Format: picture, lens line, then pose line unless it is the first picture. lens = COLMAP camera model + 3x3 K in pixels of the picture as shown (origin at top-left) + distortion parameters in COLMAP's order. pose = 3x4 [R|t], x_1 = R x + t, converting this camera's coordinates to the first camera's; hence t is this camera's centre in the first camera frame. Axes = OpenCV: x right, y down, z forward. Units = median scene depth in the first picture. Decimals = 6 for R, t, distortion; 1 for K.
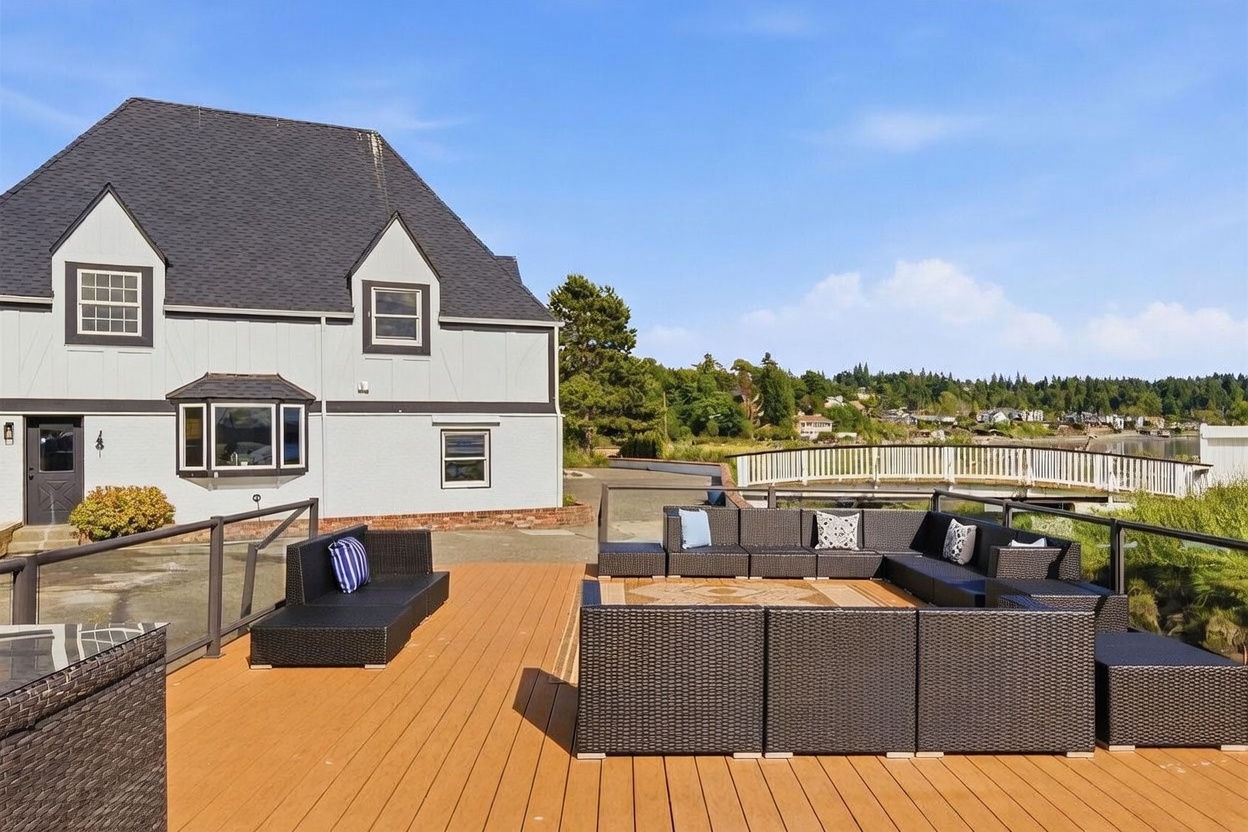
lens RADIAL K [[844.9, 0, 647.2], [0, 844.9, 432.9], [0, 0, 1]] dist [0.006714, -0.002510]
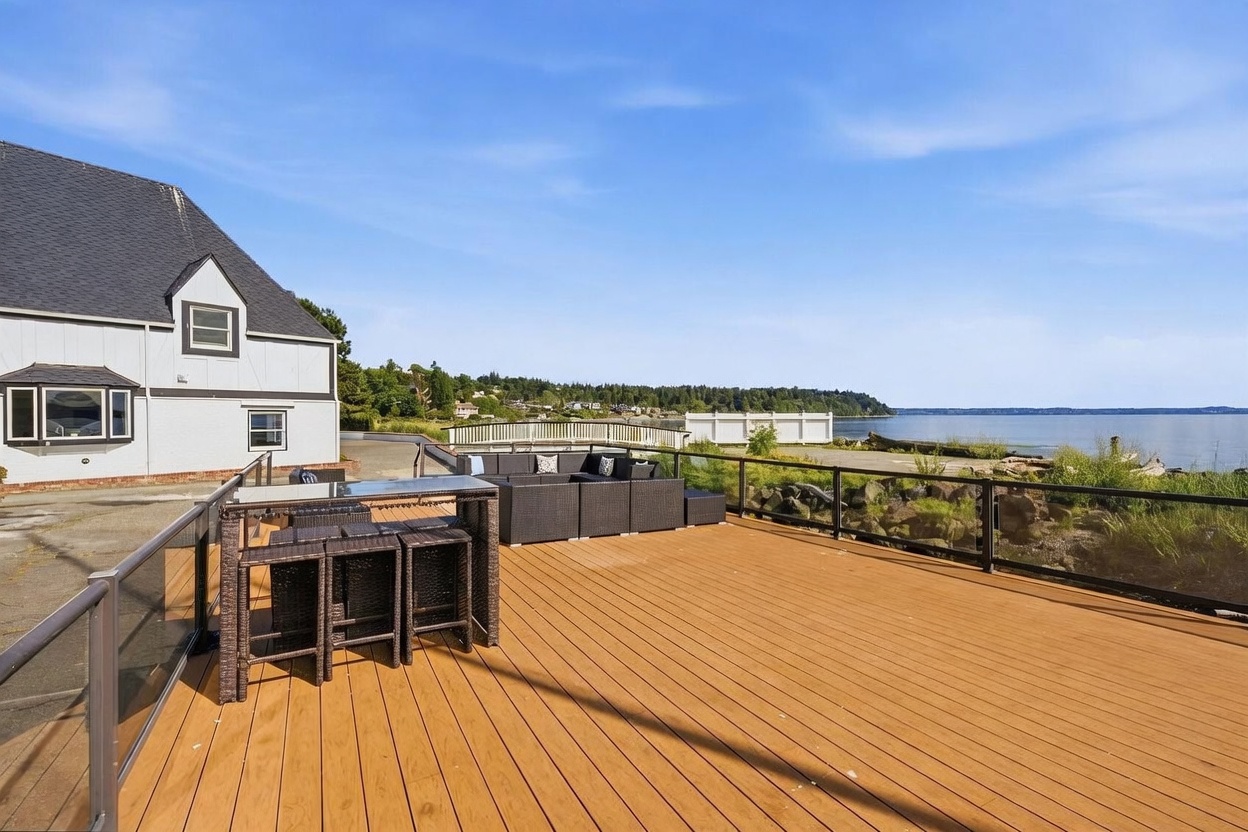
lens RADIAL K [[549.6, 0, 623.1], [0, 549.6, 420.7], [0, 0, 1]] dist [0.004403, -0.002084]
pose [[0.885214, 0.003836, 0.465169, -0.109466], [-0.008649, 0.999929, 0.008213, 0.000518], [-0.465104, -0.011293, 0.885184, -0.114296]]
